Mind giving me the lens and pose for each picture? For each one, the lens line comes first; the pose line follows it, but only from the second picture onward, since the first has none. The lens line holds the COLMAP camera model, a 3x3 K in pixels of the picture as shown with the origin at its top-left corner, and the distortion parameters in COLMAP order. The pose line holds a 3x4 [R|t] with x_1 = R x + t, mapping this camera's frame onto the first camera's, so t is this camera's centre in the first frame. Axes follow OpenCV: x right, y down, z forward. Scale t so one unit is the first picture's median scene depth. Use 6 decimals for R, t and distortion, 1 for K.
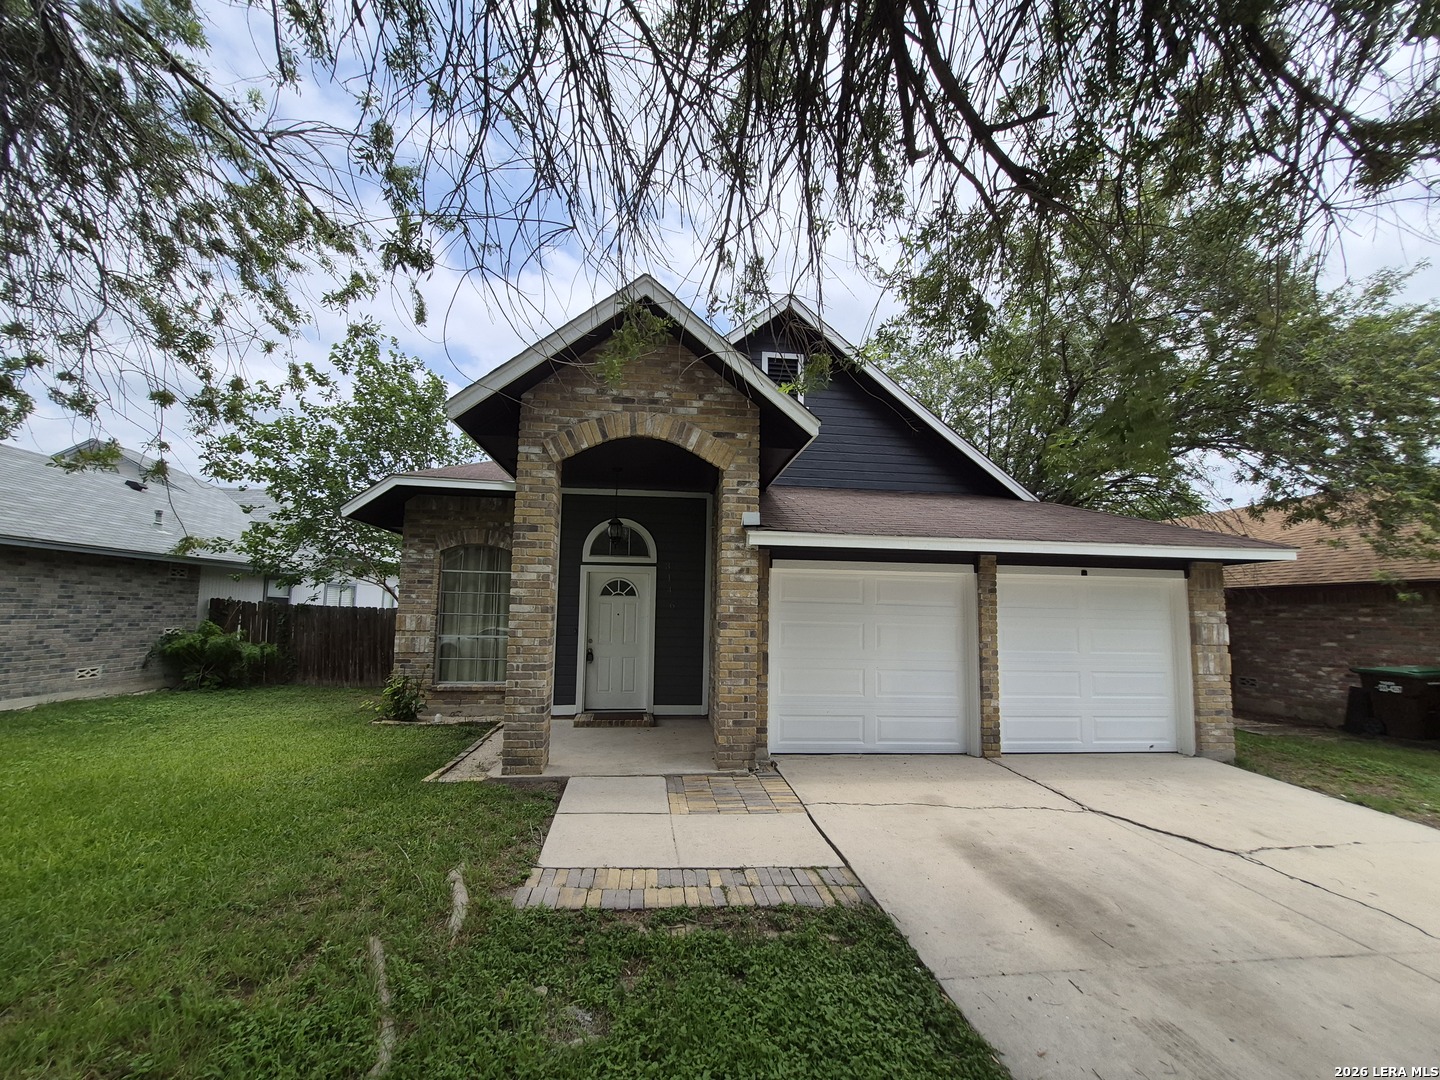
lens RADIAL K [[577.5, 0, 716.0], [0, 577.5, 562.3], [0, 0, 1]] dist [0.000283, 0.000424]
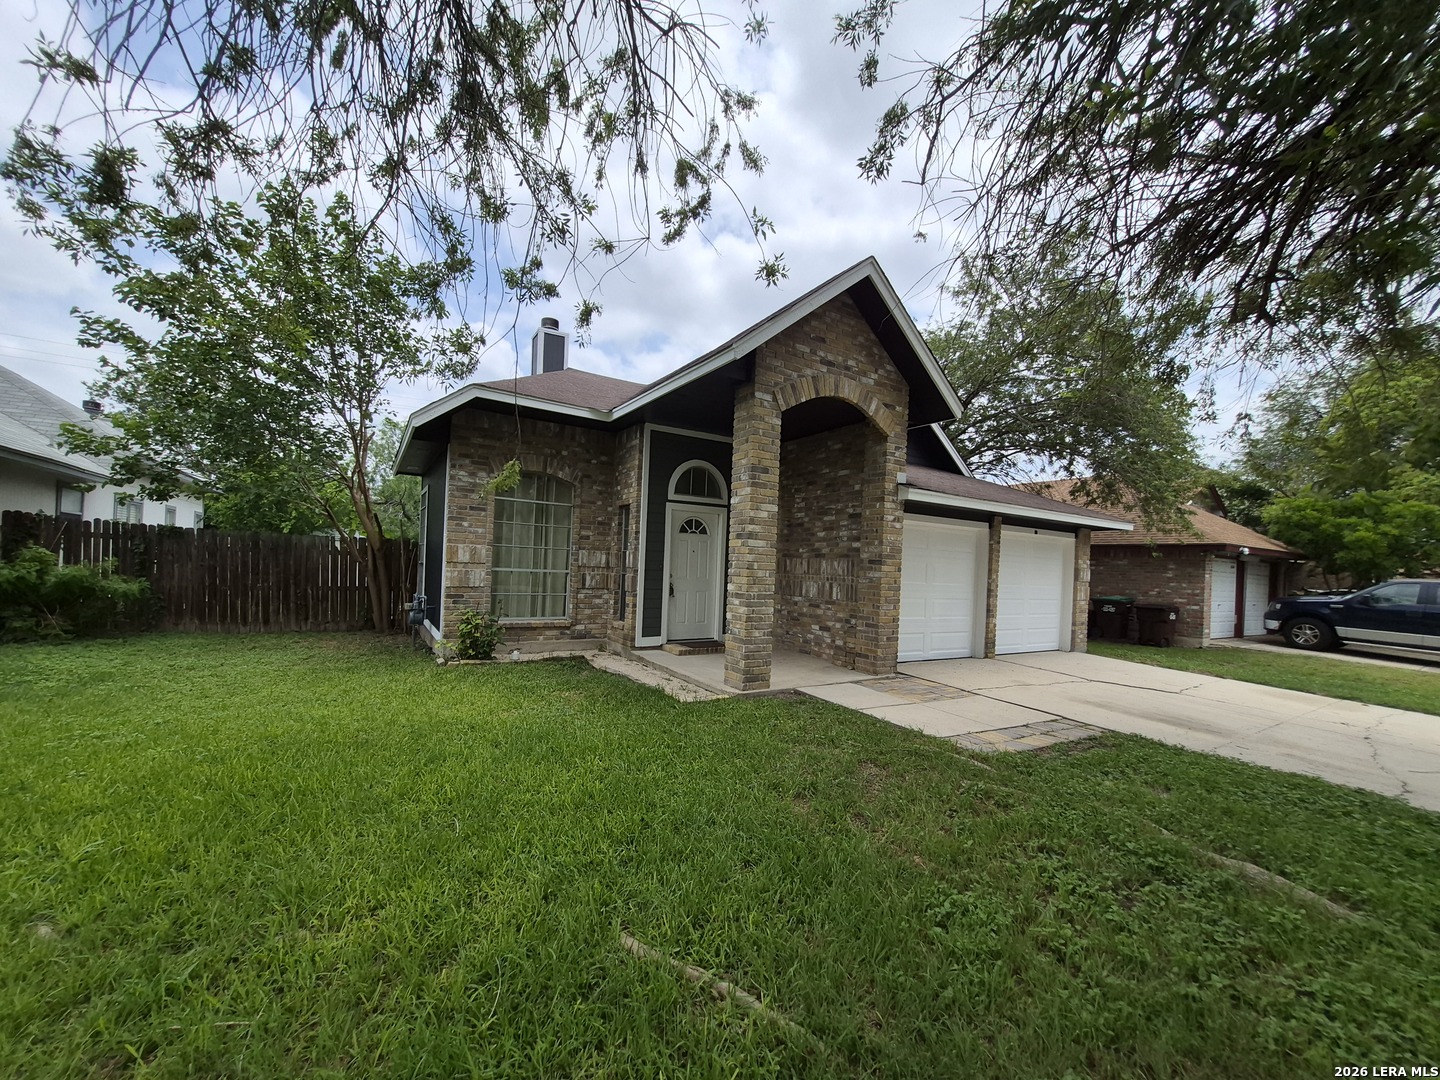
lens RADIAL K [[577.5, 0, 716.0], [0, 577.5, 562.3], [0, 0, 1]] dist [0.000283, 0.000424]
pose [[0.896591, 0.020519, 0.442384, -0.779326], [-0.063385, 0.994587, 0.082332, 0.026357], [-0.438300, -0.101859, 0.893039, 0.041390]]
